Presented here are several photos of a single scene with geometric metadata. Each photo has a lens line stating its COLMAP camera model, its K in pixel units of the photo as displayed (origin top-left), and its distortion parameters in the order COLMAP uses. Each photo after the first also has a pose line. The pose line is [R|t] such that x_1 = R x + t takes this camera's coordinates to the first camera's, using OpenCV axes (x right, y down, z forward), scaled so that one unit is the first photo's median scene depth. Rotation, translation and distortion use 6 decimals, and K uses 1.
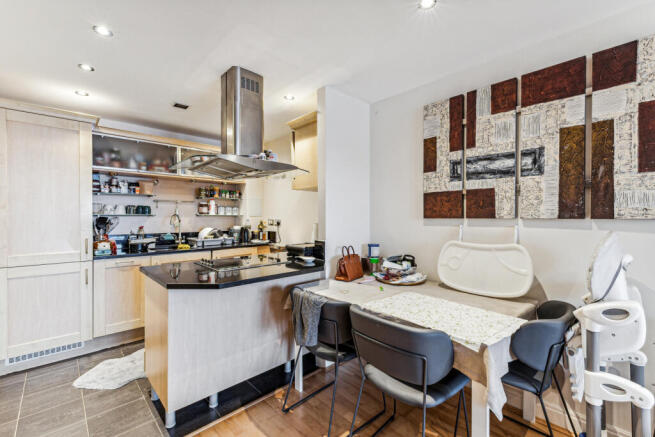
lens RADIAL K [[281.6, 0, 326.5], [0, 281.6, 218.1], [0, 0, 1]] dist [0.017596, -0.000961]
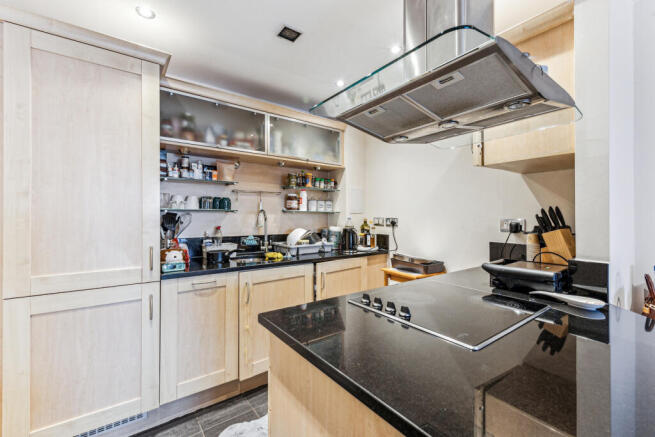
lens RADIAL K [[281.6, 0, 329.0], [0, 281.6, 217.0], [0, 0, 1]] dist [0.017596, -0.000961]
pose [[0.992861, 0.005826, -0.119137, -0.297011], [-0.005802, 0.999983, 0.000541, 0.003532], [0.119138, 0.000154, 0.992878, 0.334065]]
